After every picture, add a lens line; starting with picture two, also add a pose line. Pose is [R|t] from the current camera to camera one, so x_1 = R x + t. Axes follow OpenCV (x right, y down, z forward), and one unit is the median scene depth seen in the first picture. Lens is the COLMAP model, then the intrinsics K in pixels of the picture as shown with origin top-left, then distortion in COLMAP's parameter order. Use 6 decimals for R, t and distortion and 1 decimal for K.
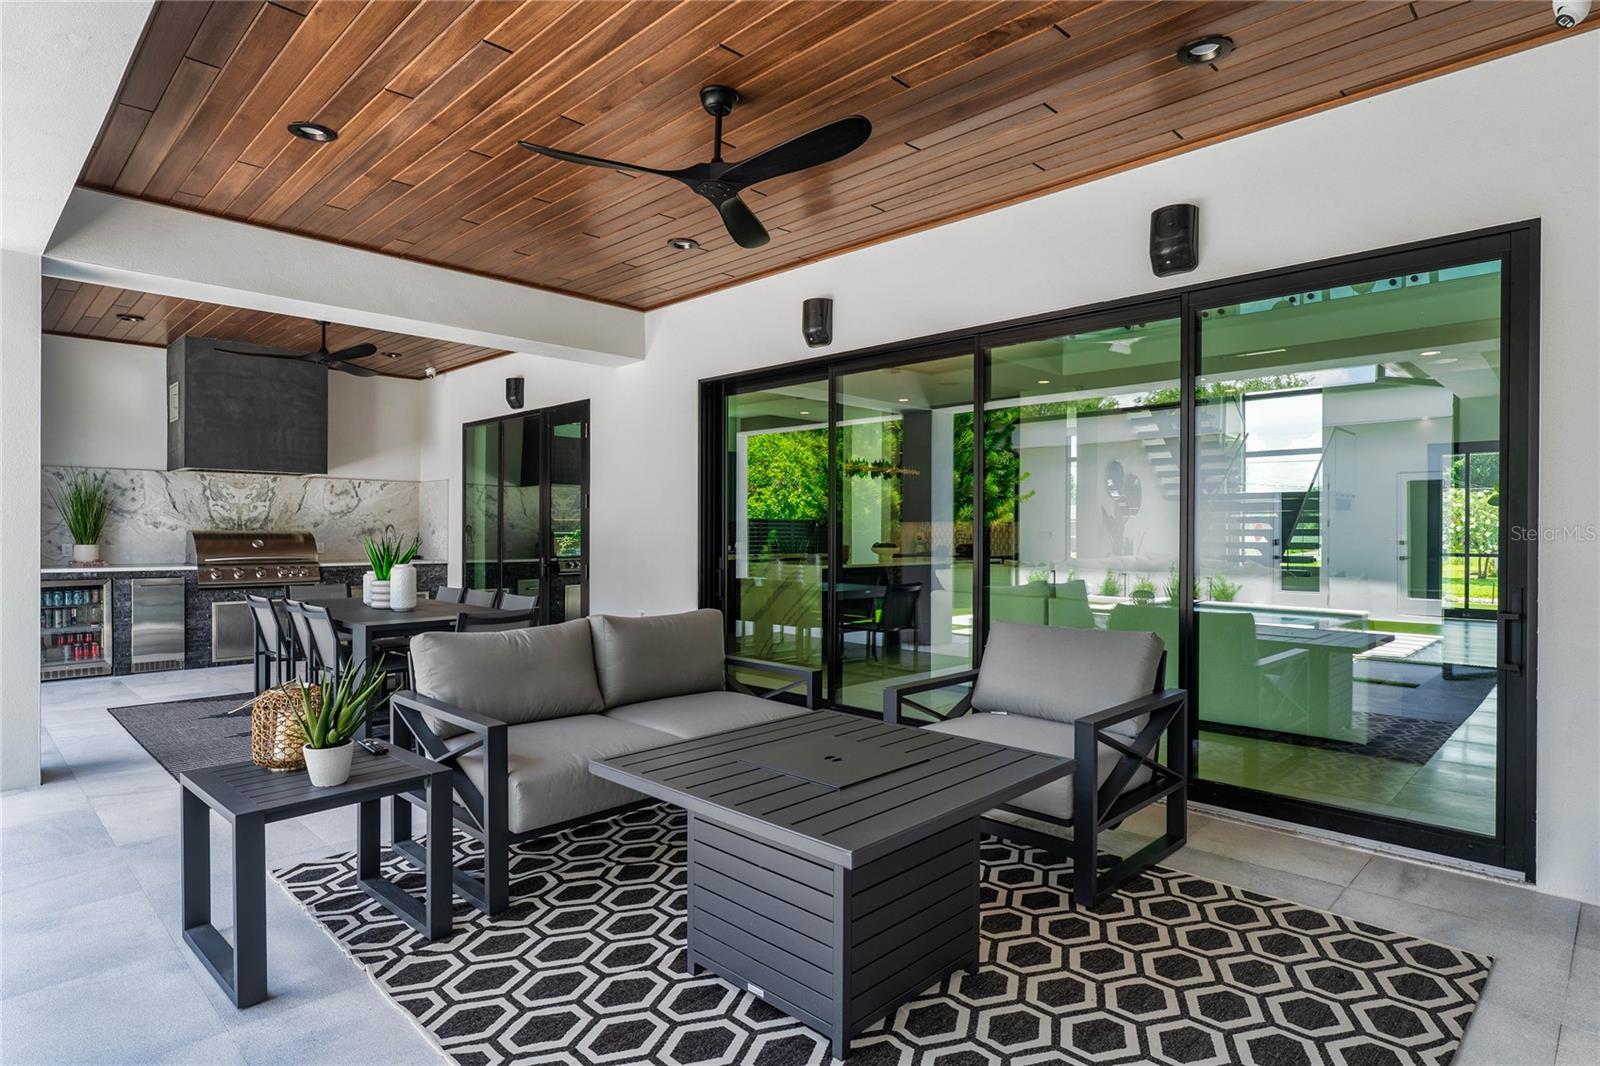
lens RADIAL K [[838.9, 0, 800.0], [0, 838.9, 533.0], [0, 0, 1]] dist [0.002516, 0.000829]
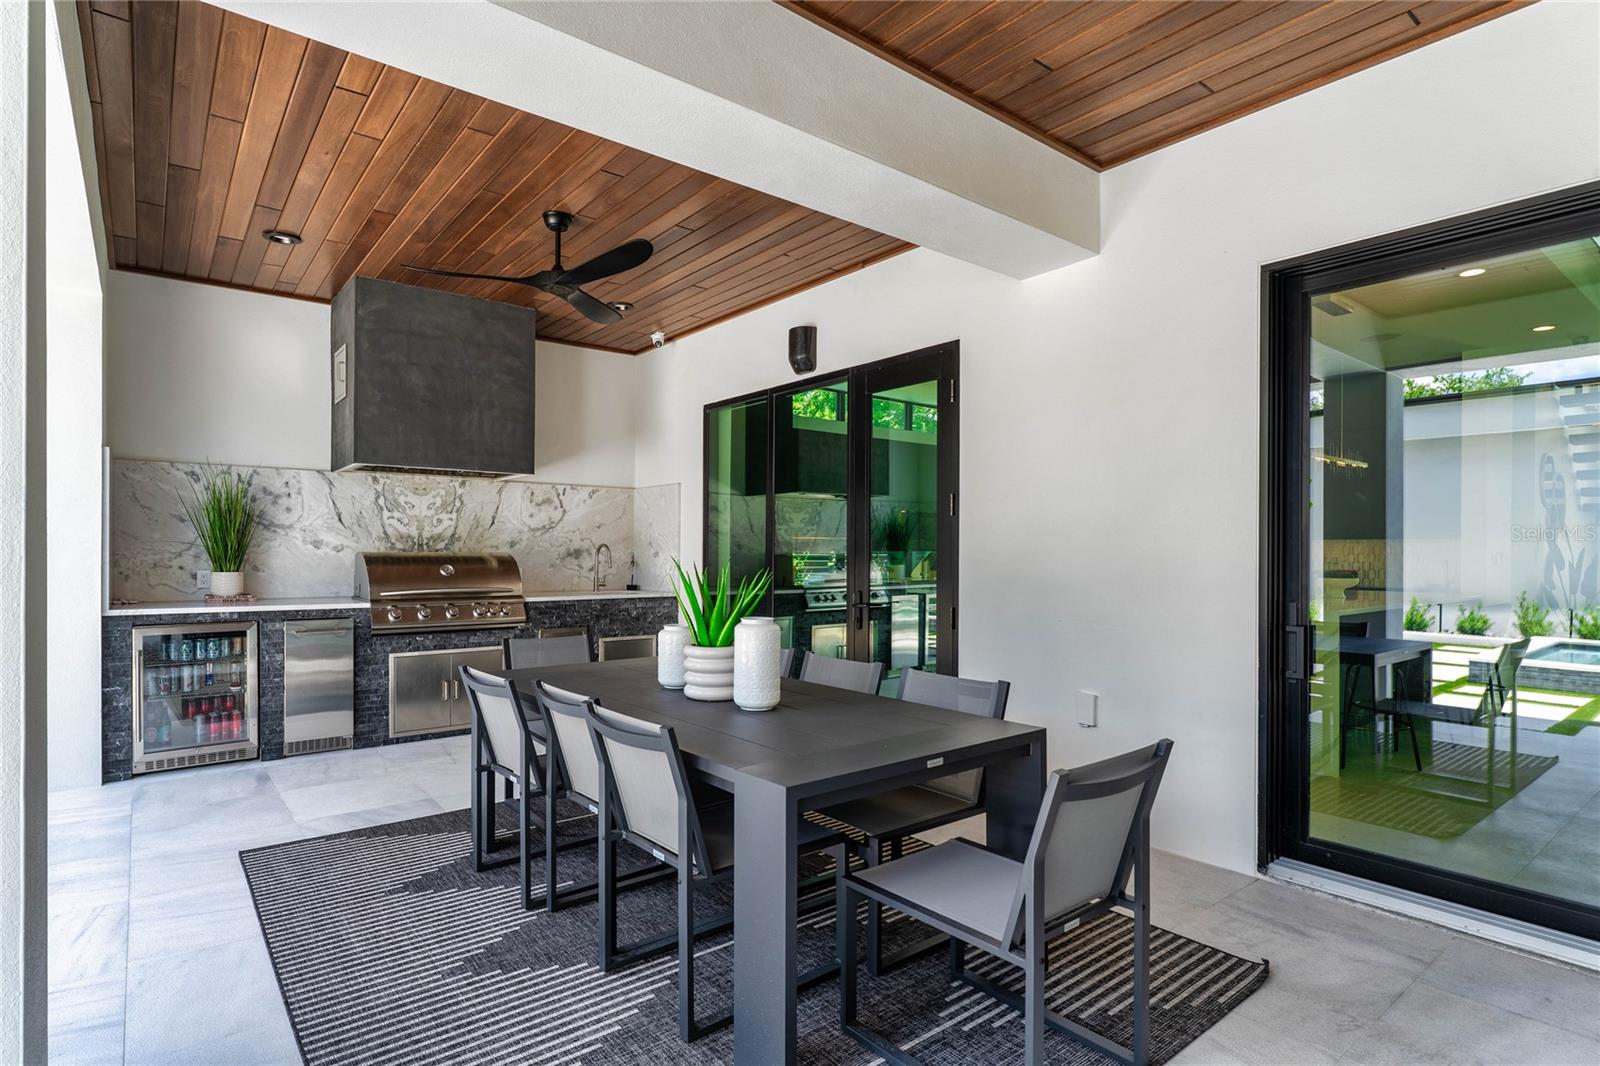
lens RADIAL K [[810.1, 0, 795.5], [0, 810.1, 551.0], [0, 0, 1]] dist [0.002380, 0.000148]
pose [[0.992364, -0.000512, -0.123340, -0.266263], [0.000012, 0.999992, -0.004060, -0.001059], [0.123341, 0.004027, 0.992356, 0.351518]]
